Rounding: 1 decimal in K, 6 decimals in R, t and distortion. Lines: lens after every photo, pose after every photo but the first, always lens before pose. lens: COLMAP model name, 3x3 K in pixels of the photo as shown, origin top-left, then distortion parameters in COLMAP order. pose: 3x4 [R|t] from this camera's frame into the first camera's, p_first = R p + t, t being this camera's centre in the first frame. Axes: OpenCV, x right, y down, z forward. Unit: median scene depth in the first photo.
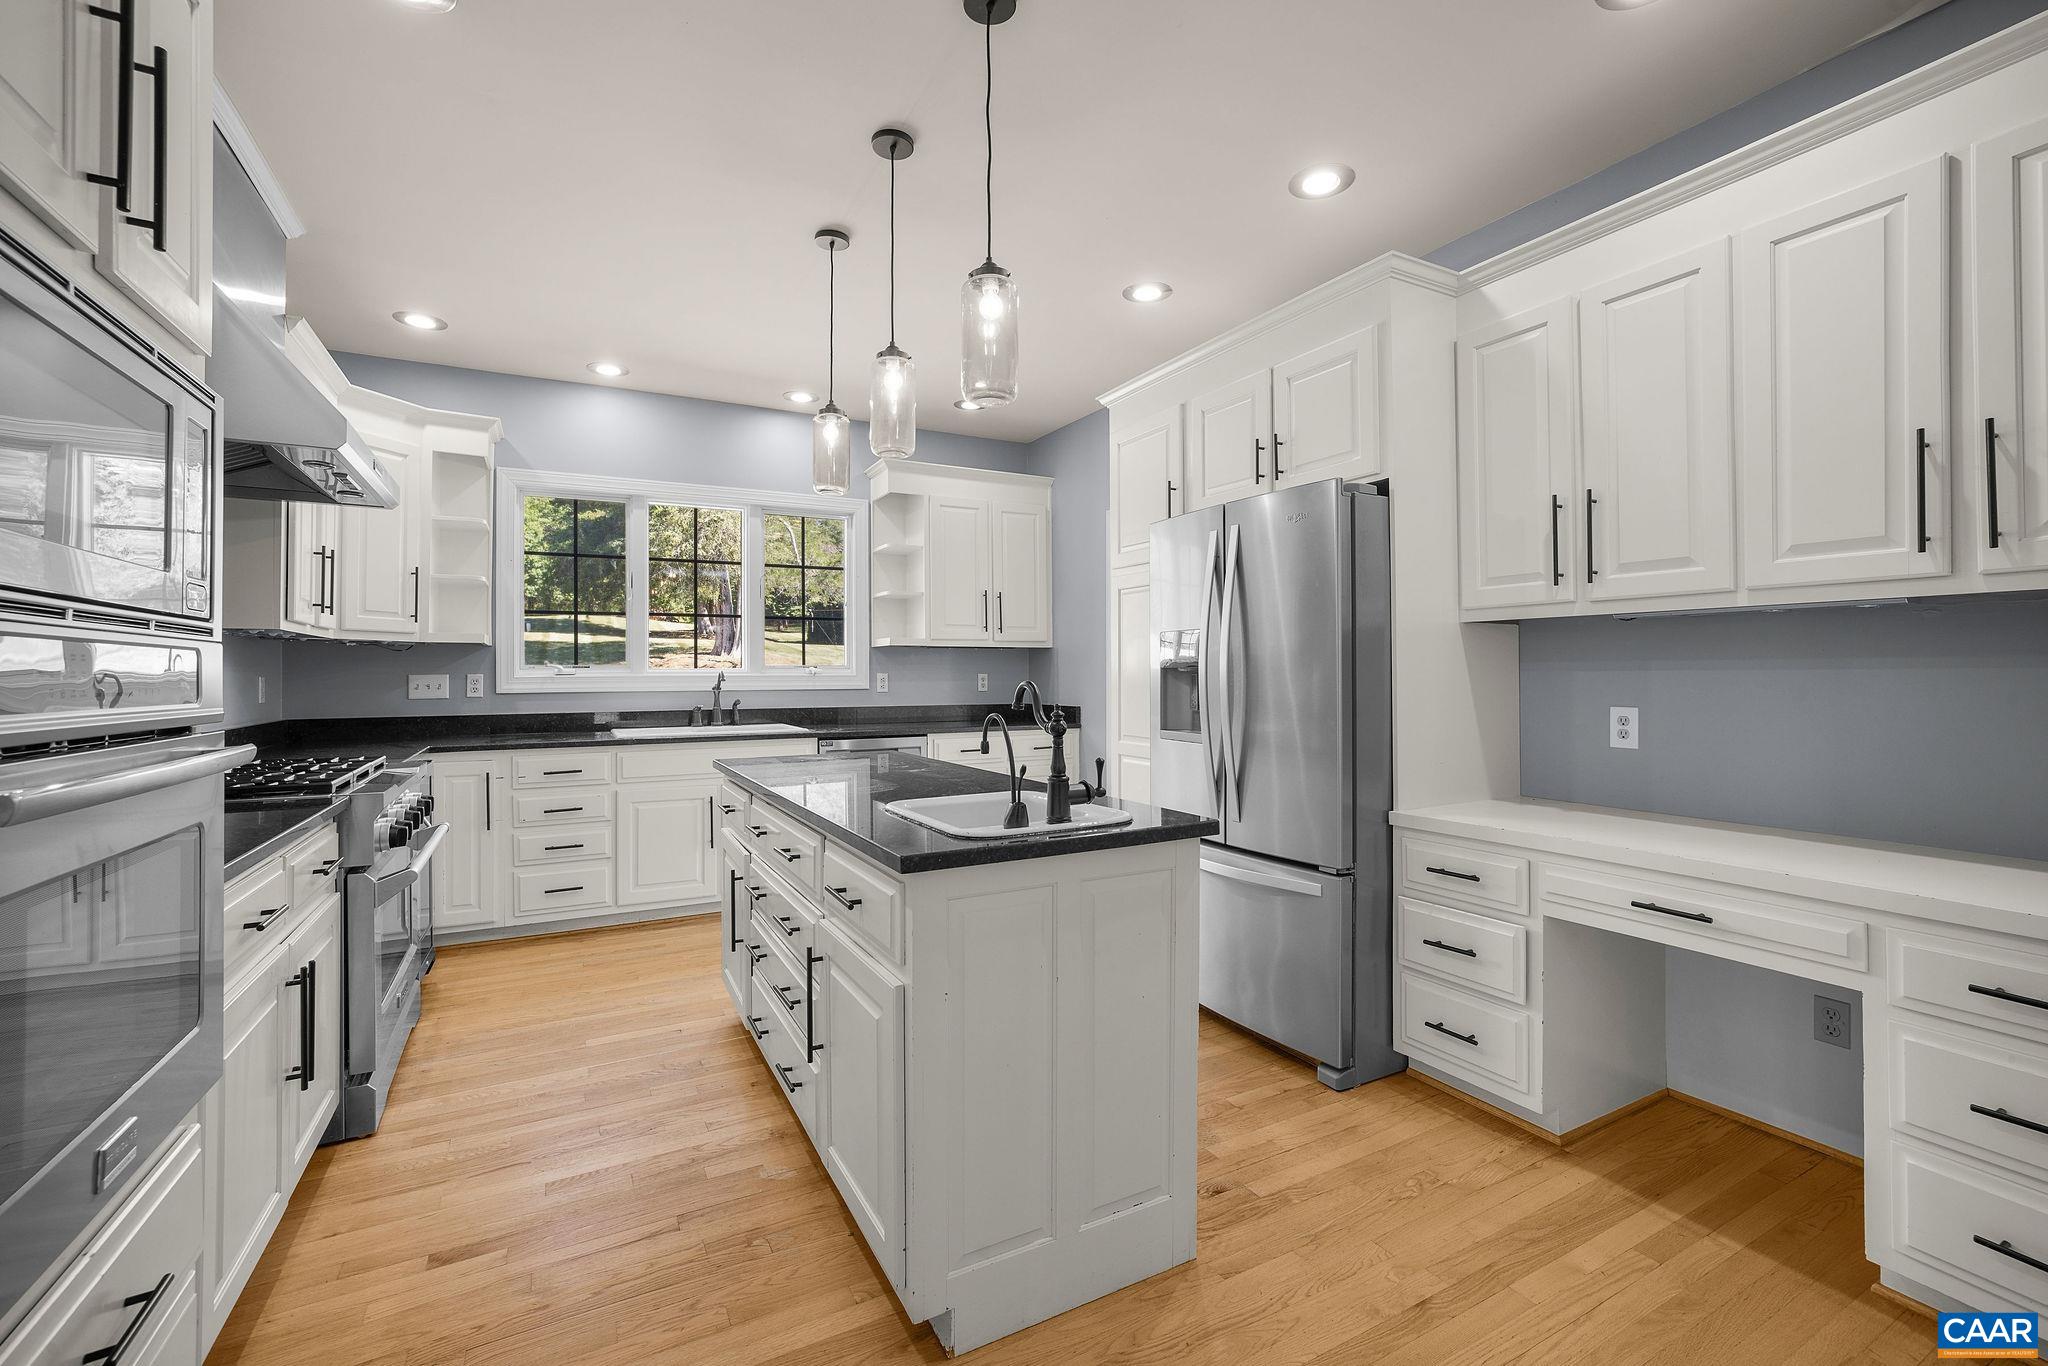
lens RADIAL K [[875.6, 0, 1015.0], [0, 875.6, 672.5], [0, 0, 1]] dist [-0.000153, -0.004935]
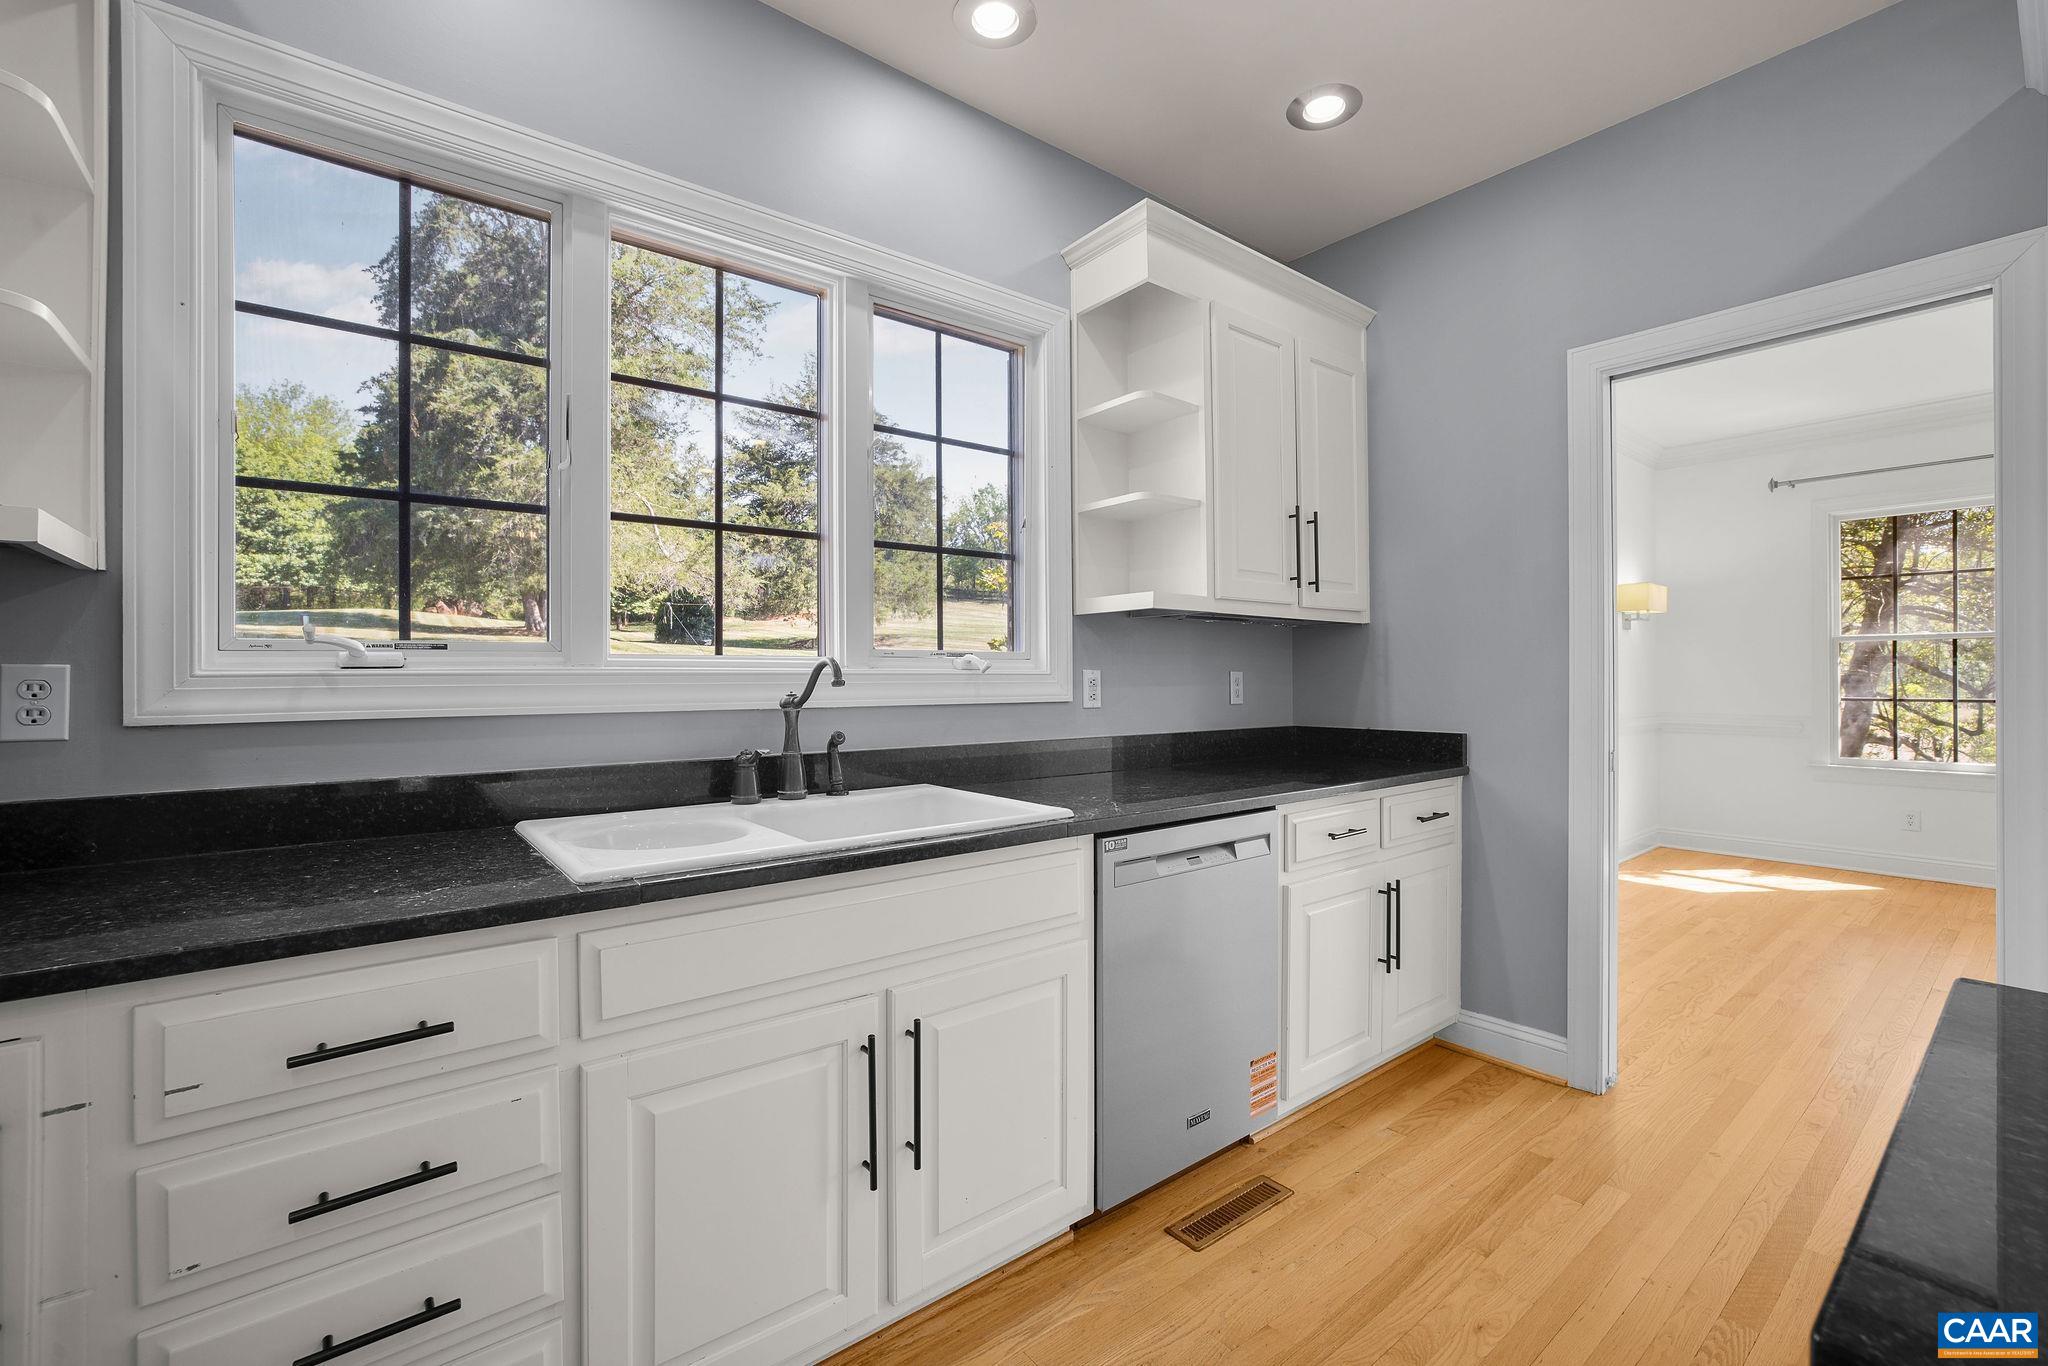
lens RADIAL K [[870.1, 0, 1015.7], [0, 870.1, 686.1], [0, 0, 1]] dist [-0.000616, -0.000574]
pose [[0.984603, 0.001003, 0.174800, -0.228513], [-0.002842, 0.999943, 0.010271, 0.004368], [-0.174780, -0.010610, 0.984550, 0.435838]]
